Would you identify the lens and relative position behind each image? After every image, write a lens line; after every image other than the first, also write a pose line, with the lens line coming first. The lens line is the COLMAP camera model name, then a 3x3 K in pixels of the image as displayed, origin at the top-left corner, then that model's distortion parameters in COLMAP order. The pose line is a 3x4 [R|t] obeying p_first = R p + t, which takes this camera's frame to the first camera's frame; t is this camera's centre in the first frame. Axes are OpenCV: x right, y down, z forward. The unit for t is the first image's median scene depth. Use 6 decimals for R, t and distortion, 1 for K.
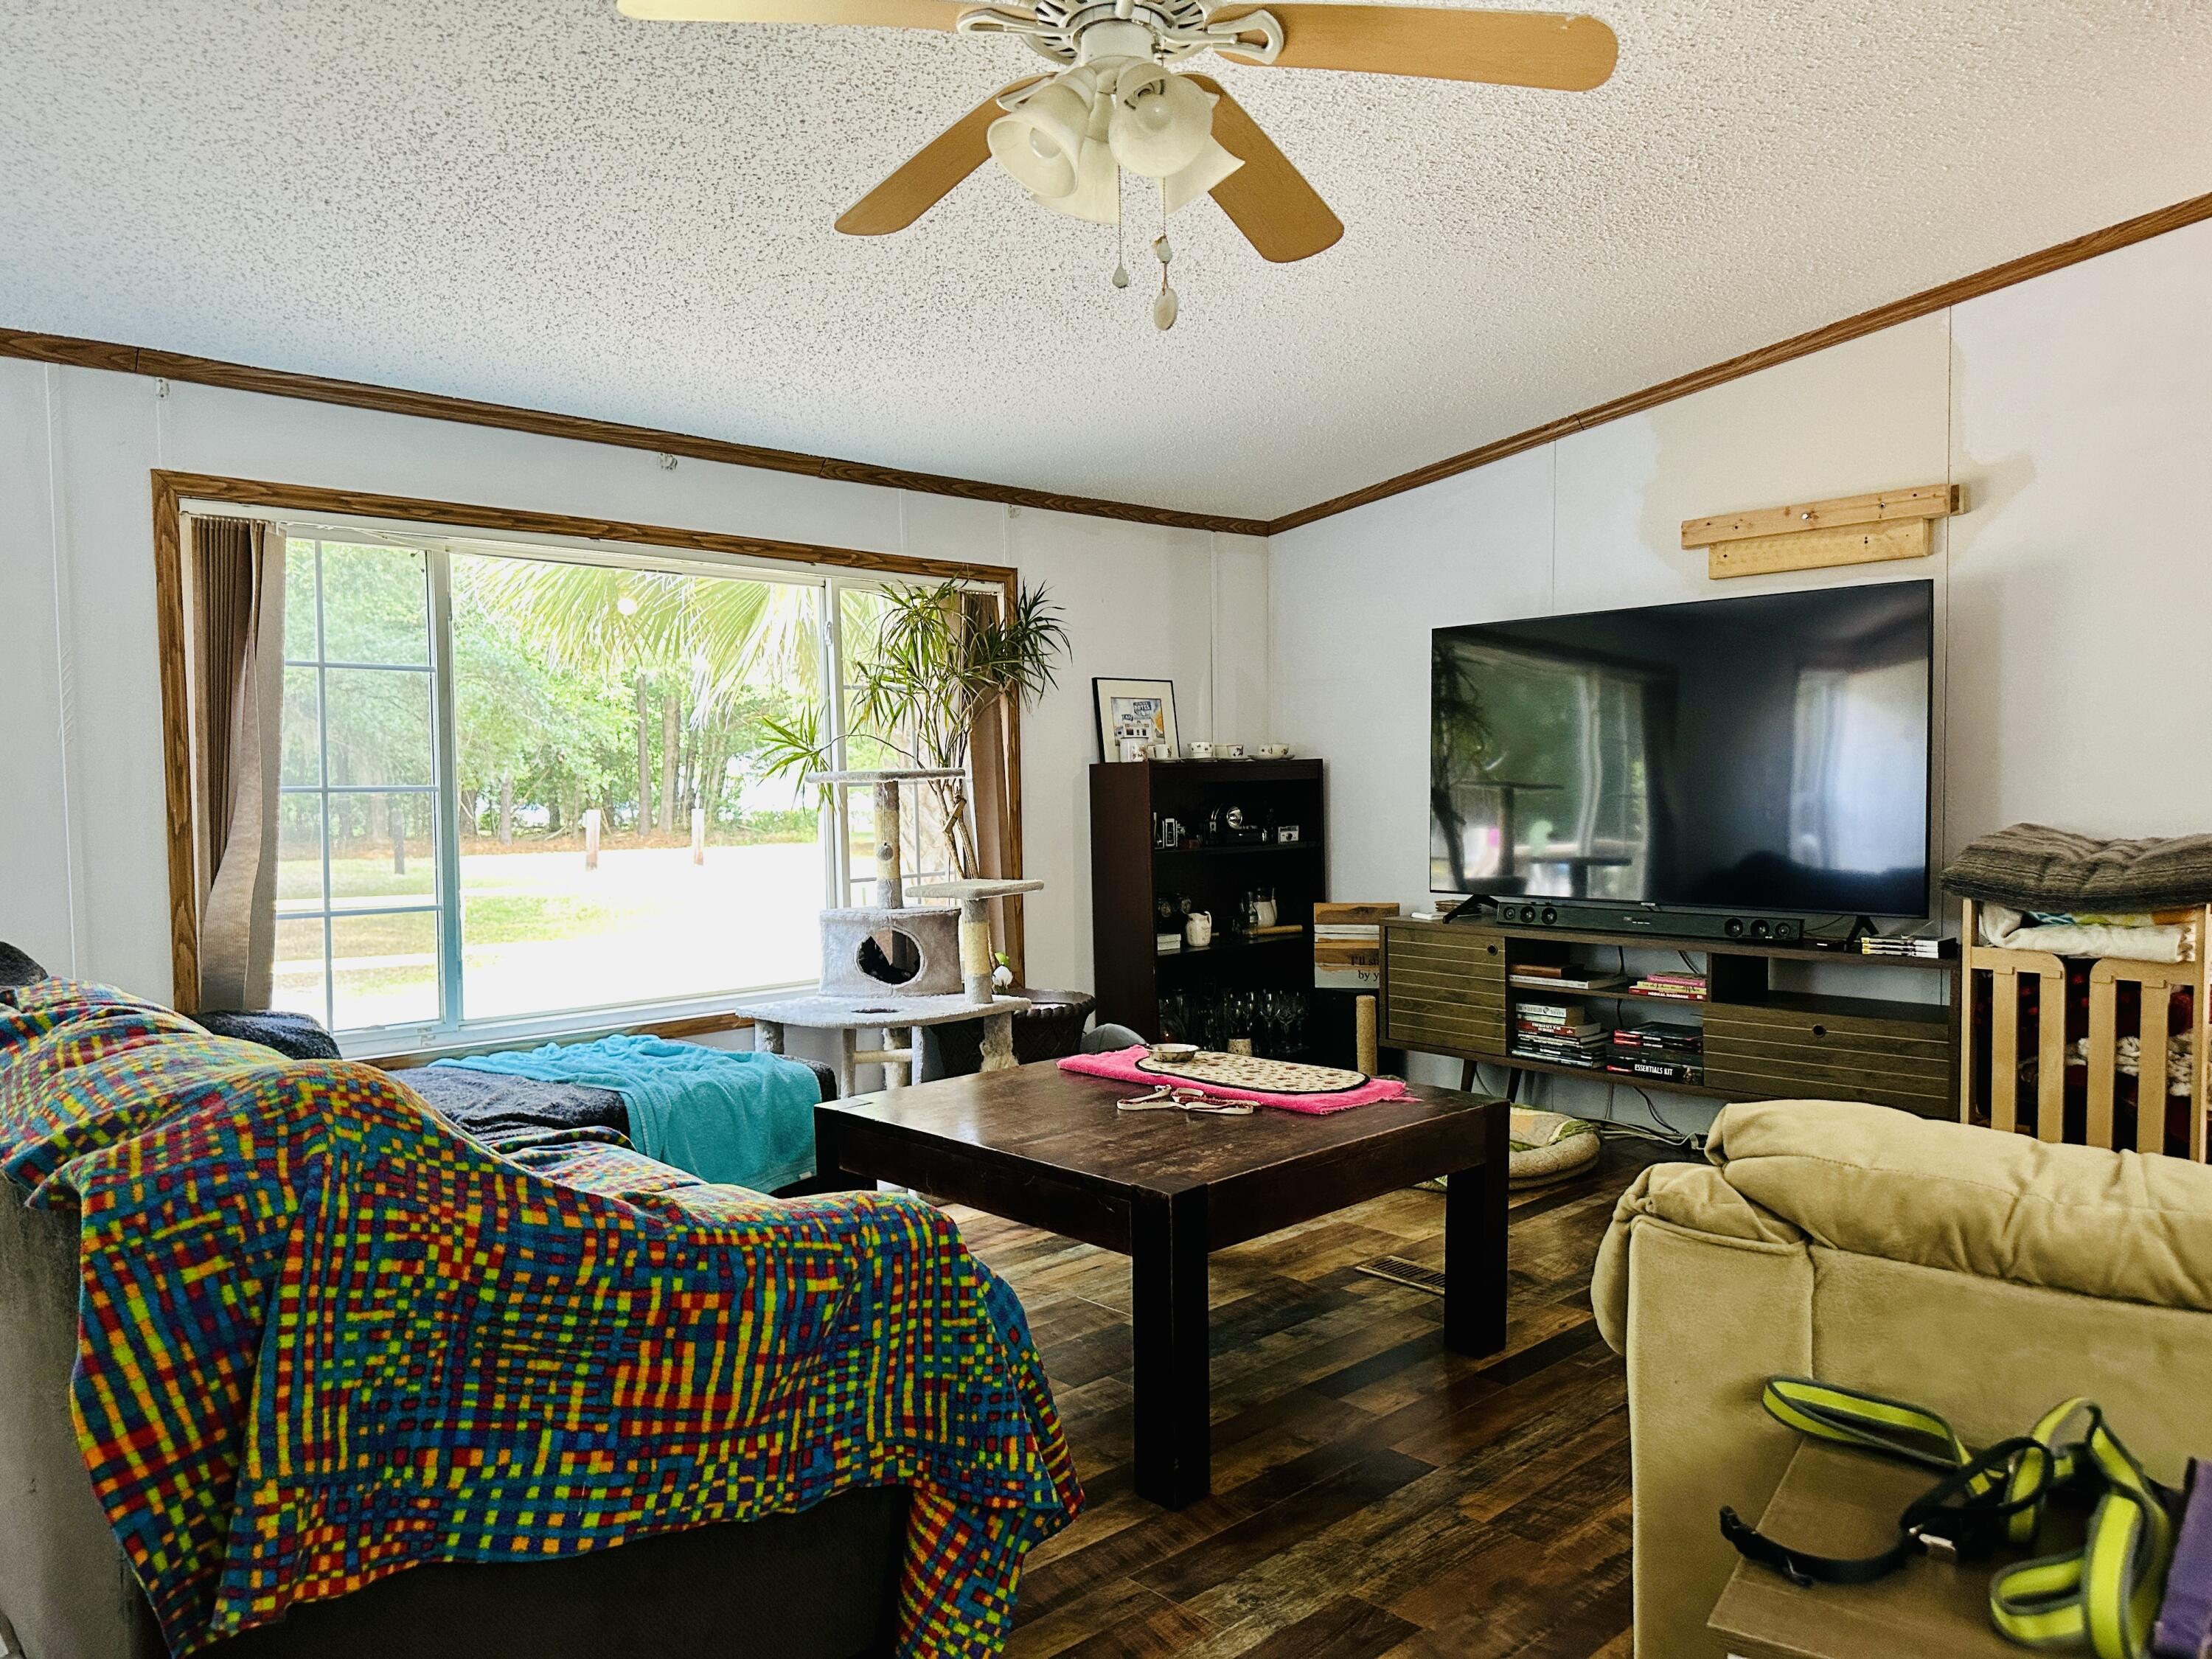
lens RADIAL K [[1568.7, 0, 1106.0], [0, 1568.7, 829.5], [0, 0, 1]] dist [0.007666, -0.000209]
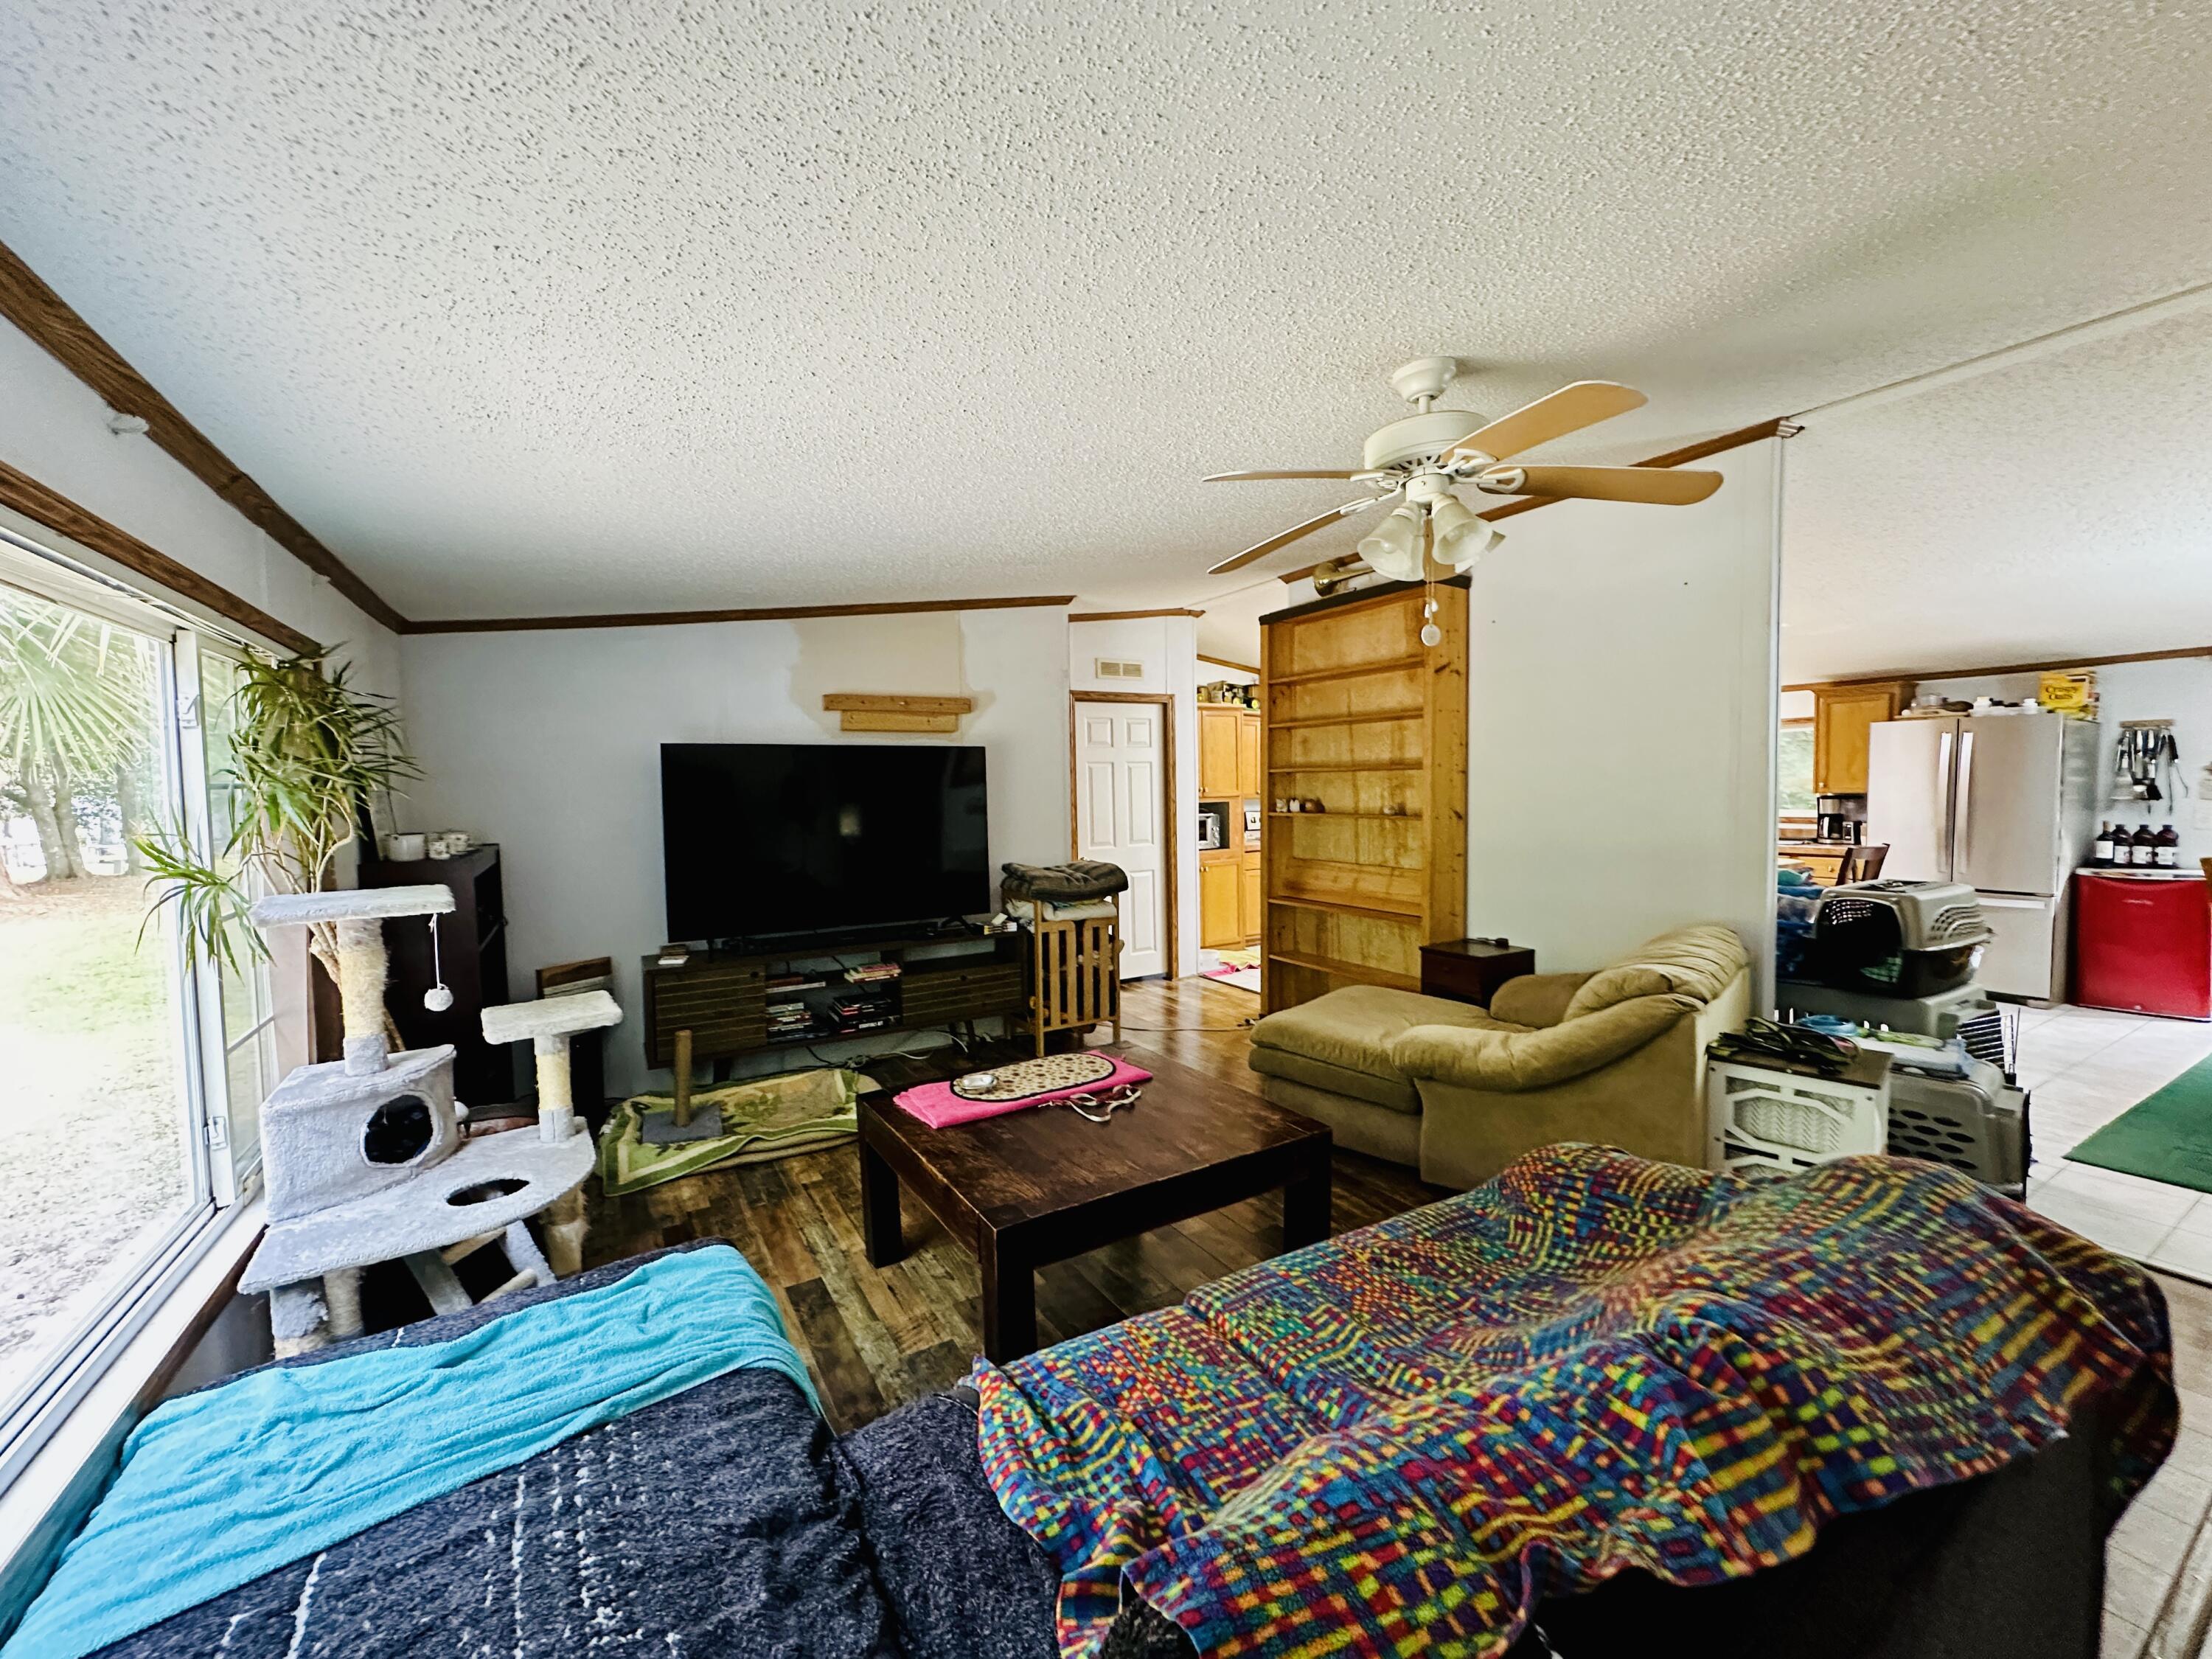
lens RADIAL K [[892.7, 0, 1105.4], [0, 892.7, 825.7], [0, 0, 1]] dist [-0.002527, 0.000062]
pose [[0.174885, -0.027911, 0.984193, -0.603397], [0.048740, 0.998618, 0.019660, -0.073544], [-0.983382, 0.044531, 0.176003, 0.674093]]
